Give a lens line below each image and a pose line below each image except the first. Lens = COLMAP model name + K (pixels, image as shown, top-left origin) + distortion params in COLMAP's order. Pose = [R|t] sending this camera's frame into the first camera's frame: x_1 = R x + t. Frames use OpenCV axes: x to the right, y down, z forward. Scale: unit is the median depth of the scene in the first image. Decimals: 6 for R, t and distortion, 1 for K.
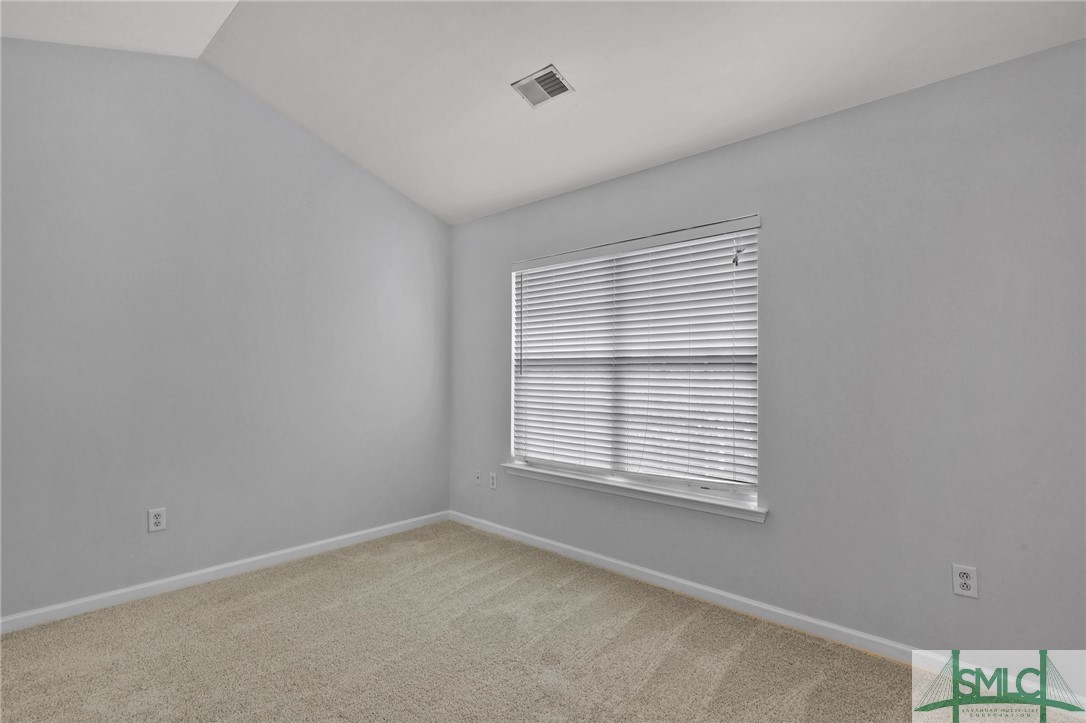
lens RADIAL K [[507.0, 0, 541.1], [0, 507.0, 362.6], [0, 0, 1]] dist [0.009581, 0.000304]
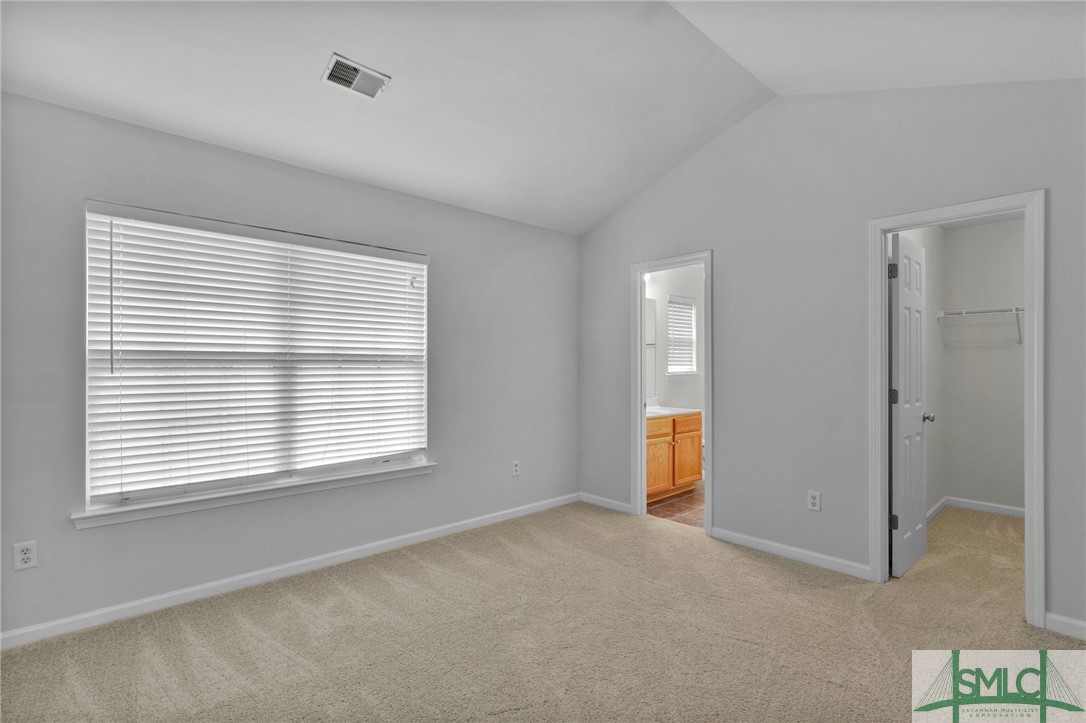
lens RADIAL K [[507.0, 0, 543.3], [0, 507.0, 367.5], [0, 0, 1]] dist [0.009581, 0.000304]
pose [[0.118236, -0.001142, 0.992985, -0.741862], [-0.013330, 0.999907, 0.002737, 0.007949], [-0.992896, -0.013560, 0.118210, 0.410114]]
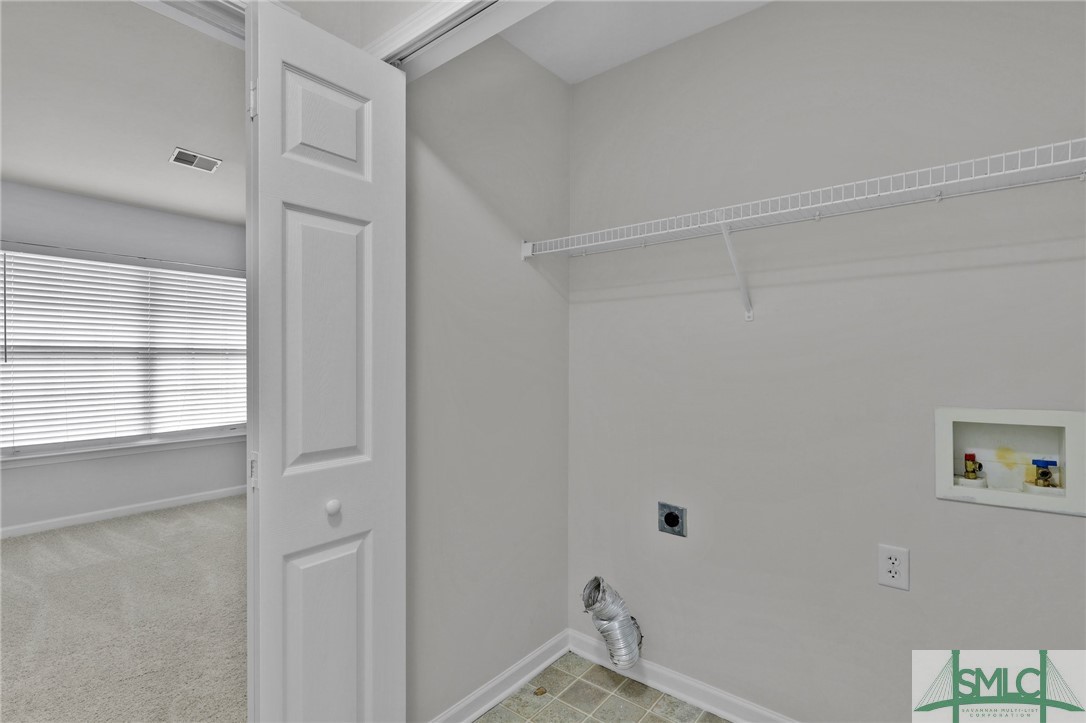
lens RADIAL K [[507.0, 0, 536.2], [0, 507.0, 361.3], [0, 0, 1]] dist [0.009581, 0.000304]
pose [[-0.021344, -0.003751, 0.999765, -1.165754], [-0.013602, 0.999901, 0.003461, 0.006956], [-0.999680, -0.013525, -0.021393, 0.044709]]
